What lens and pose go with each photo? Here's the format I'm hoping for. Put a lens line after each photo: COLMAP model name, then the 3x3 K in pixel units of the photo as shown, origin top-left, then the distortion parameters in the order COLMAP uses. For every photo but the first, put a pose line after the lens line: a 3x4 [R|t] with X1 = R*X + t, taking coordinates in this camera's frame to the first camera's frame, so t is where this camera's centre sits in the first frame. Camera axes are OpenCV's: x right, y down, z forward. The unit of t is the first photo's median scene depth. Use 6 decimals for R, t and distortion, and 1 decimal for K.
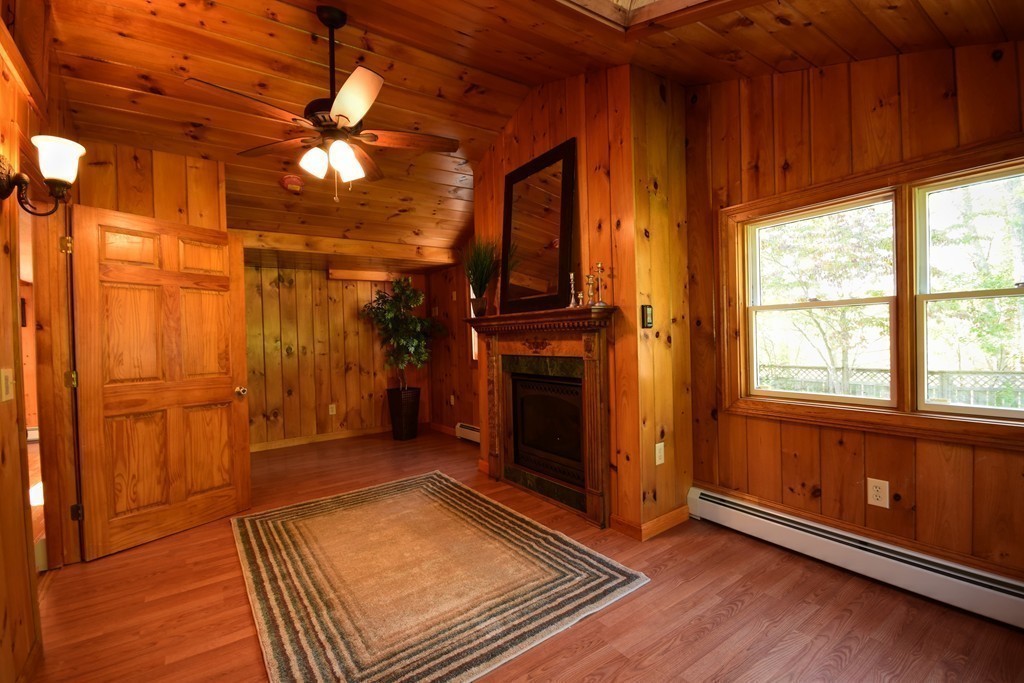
lens RADIAL K [[448.3, 0, 512.0], [0, 448.3, 341.5], [0, 0, 1]] dist [0.011828, -0.012382]
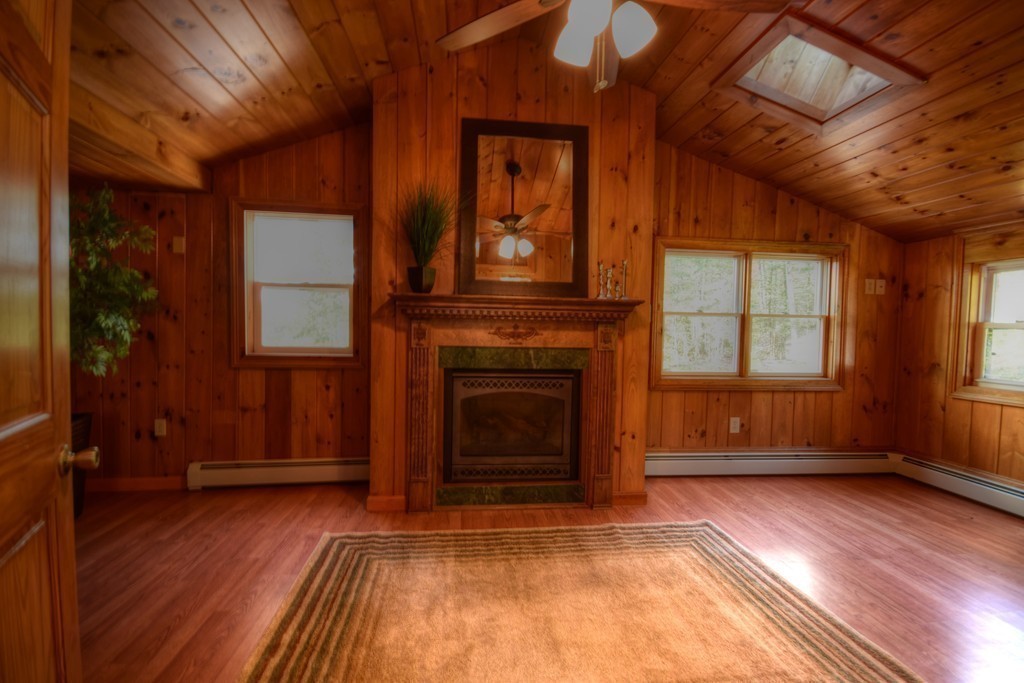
lens RADIAL K [[448.3, 0, 512.0], [0, 448.3, 341.5], [0, 0, 1]] dist [0.011828, -0.012382]
pose [[0.478428, 0.014026, 0.878015, -0.868685], [-0.023741, 0.999714, -0.003034, 0.029202], [-0.877806, -0.019394, 0.478624, 0.713679]]
